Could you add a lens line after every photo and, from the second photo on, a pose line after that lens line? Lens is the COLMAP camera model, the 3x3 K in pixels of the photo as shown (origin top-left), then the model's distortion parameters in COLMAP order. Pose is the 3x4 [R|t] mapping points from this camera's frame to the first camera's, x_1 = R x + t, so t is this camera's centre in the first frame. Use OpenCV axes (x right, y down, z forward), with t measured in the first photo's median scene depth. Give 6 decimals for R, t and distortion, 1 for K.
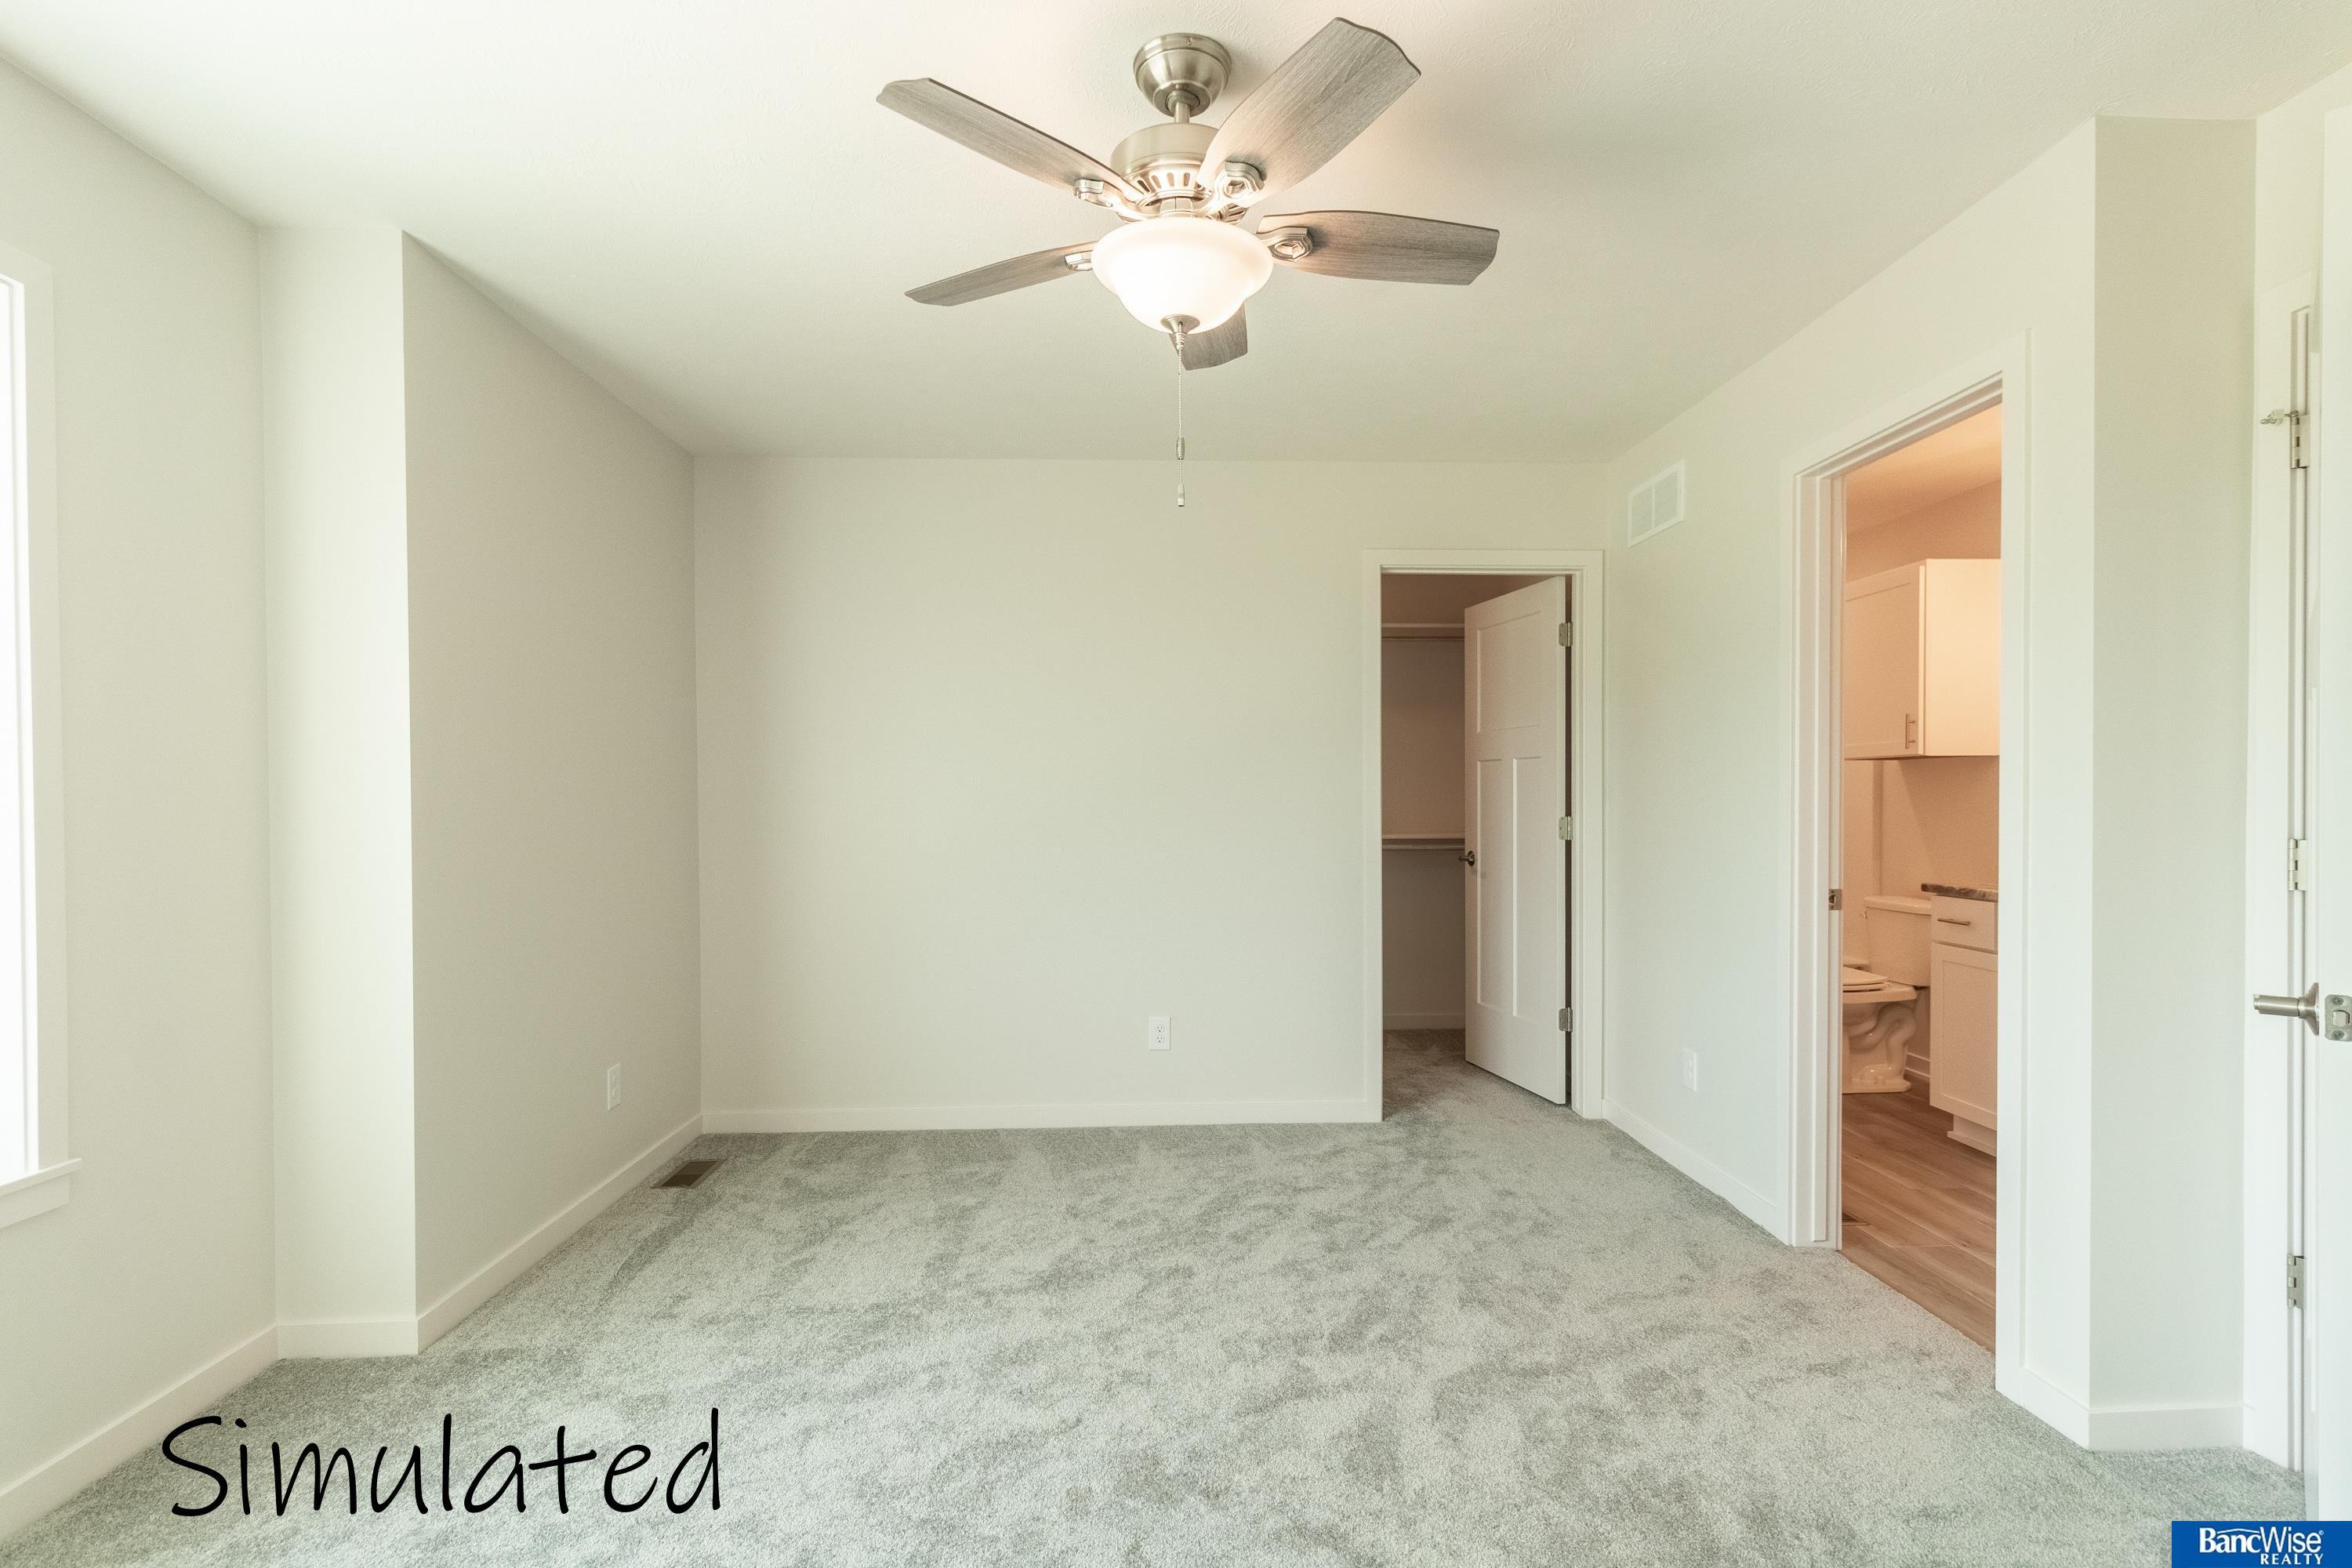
lens RADIAL K [[1110.1, 0, 1178.5], [0, 1110.1, 791.2], [0, 0, 1]] dist [-0.005098, 0.000143]
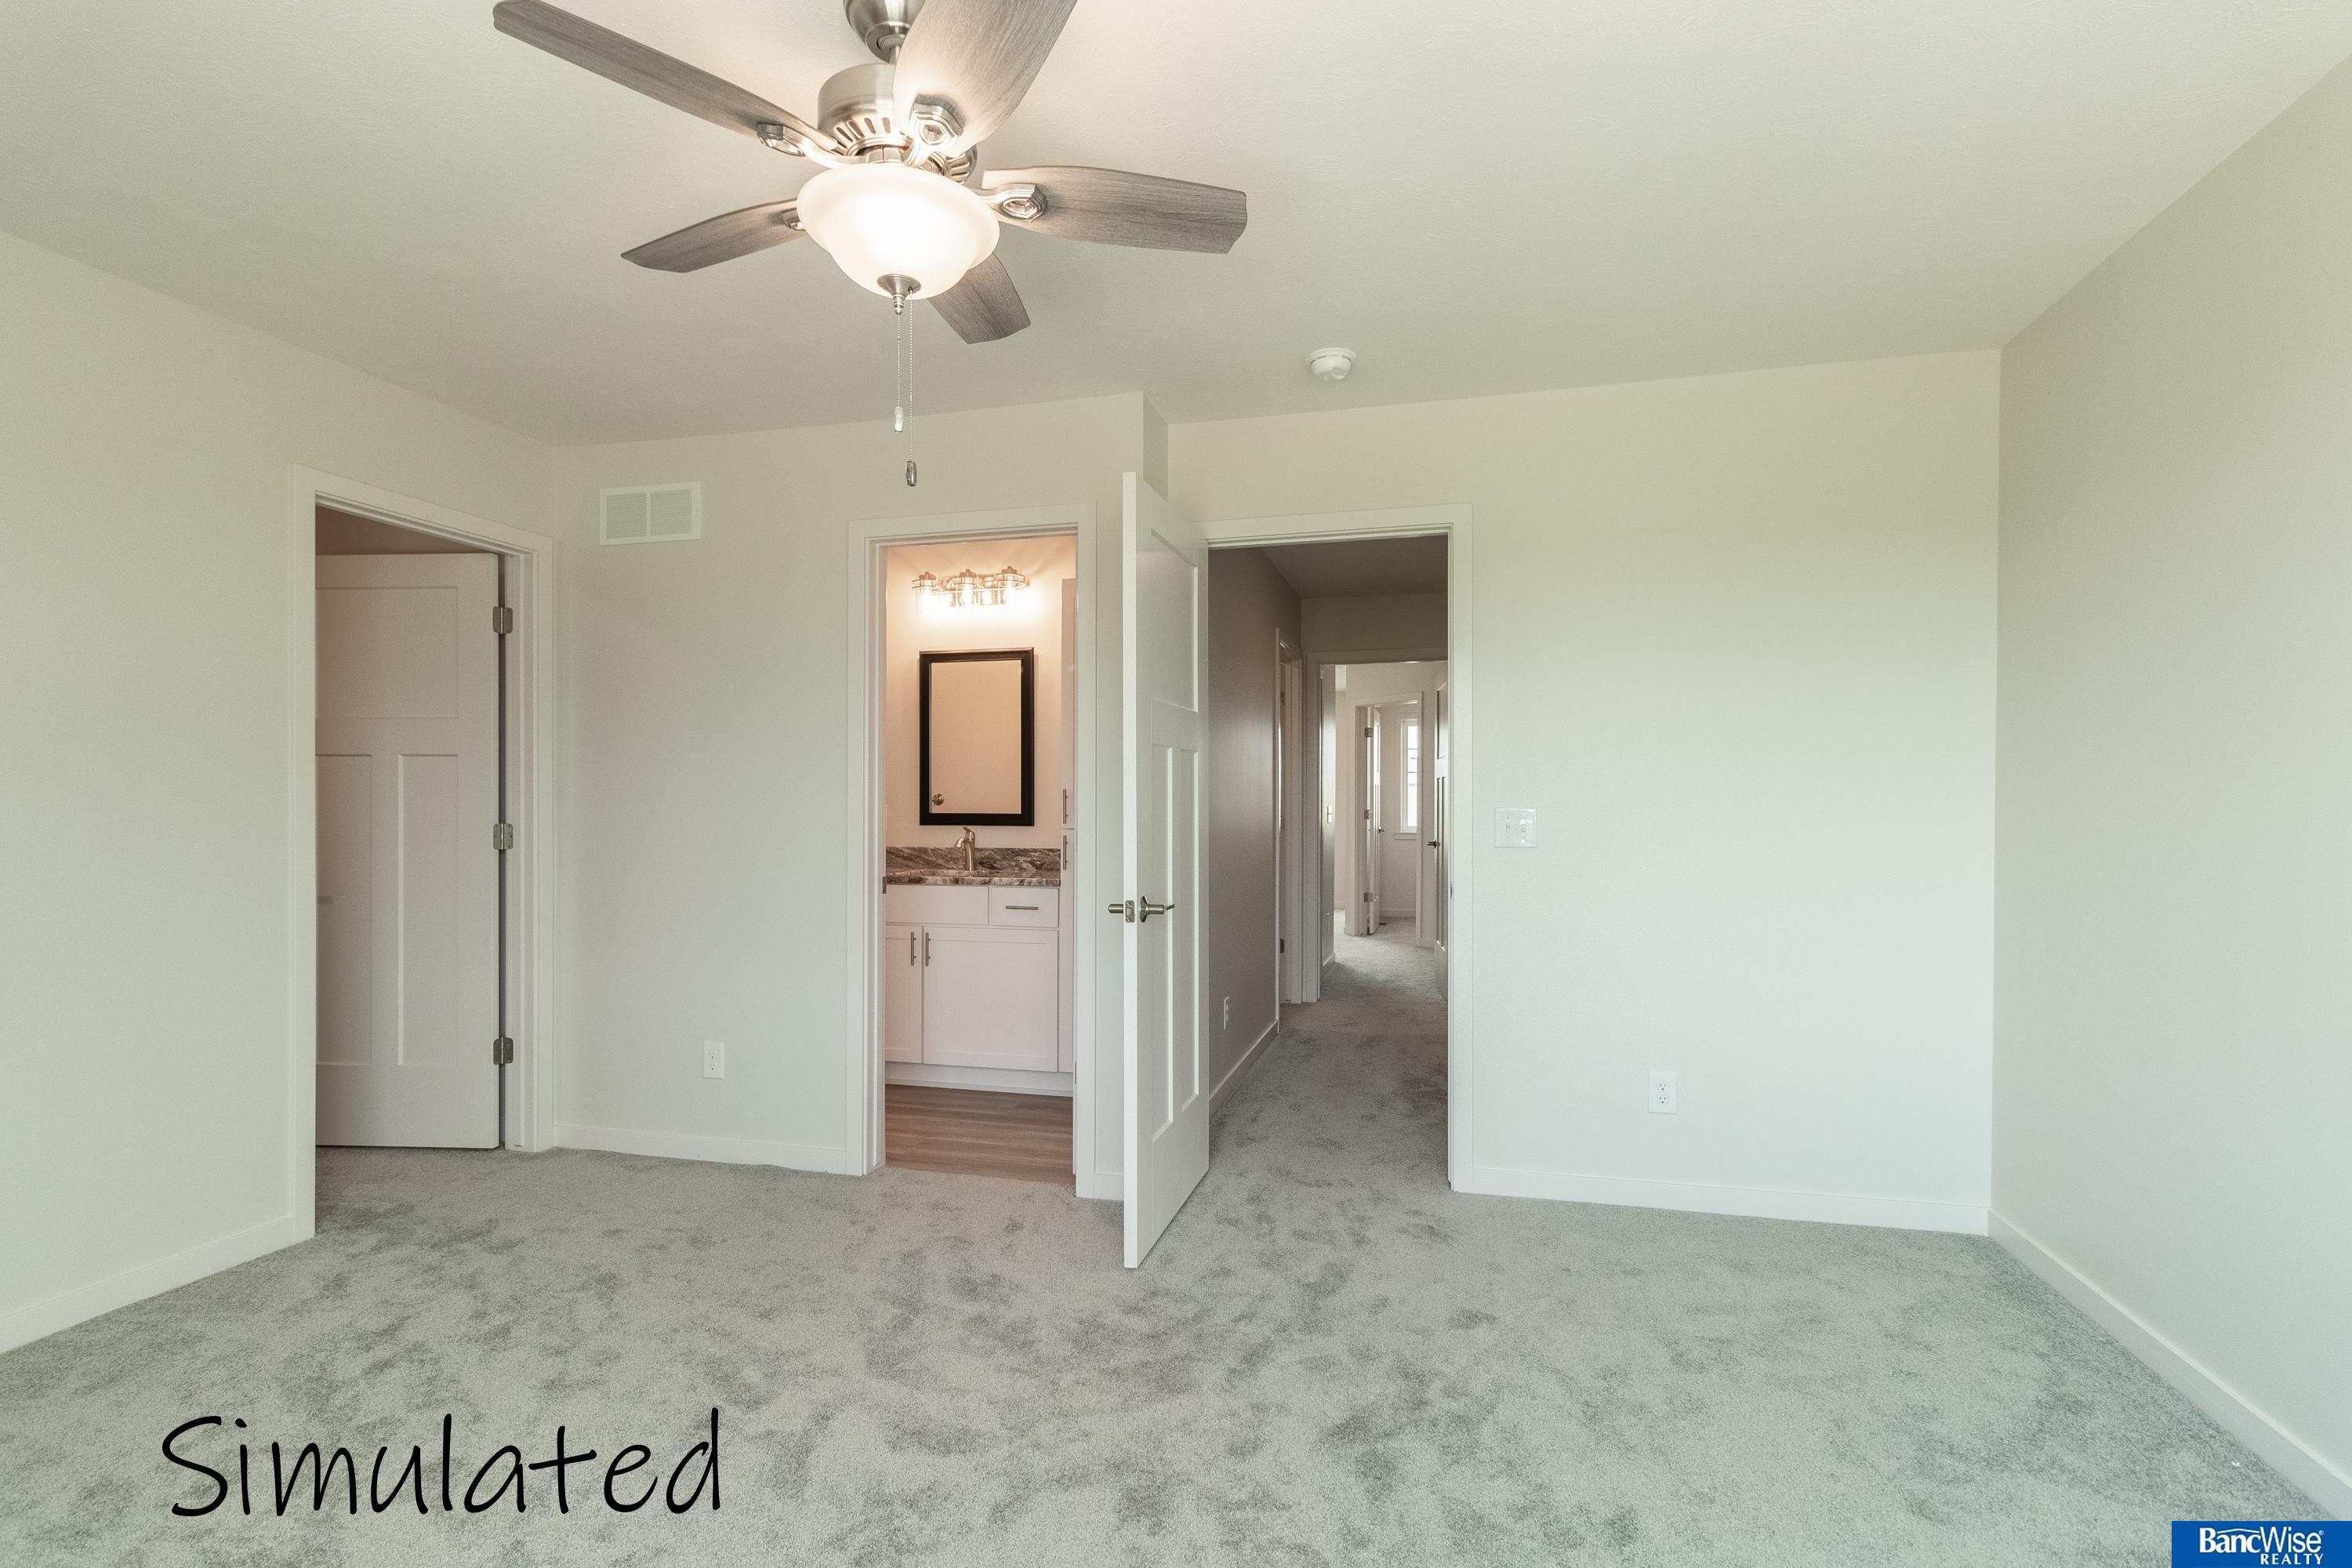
lens RADIAL K [[1110.1, 0, 1174.9], [0, 1110.1, 800.8], [0, 0, 1]] dist [-0.005098, 0.000143]
pose [[0.296715, 0.004715, 0.954955, -0.452017], [-0.010169, 0.999947, -0.001777, 0.000526], [-0.954912, -0.009184, 0.296747, 0.286846]]
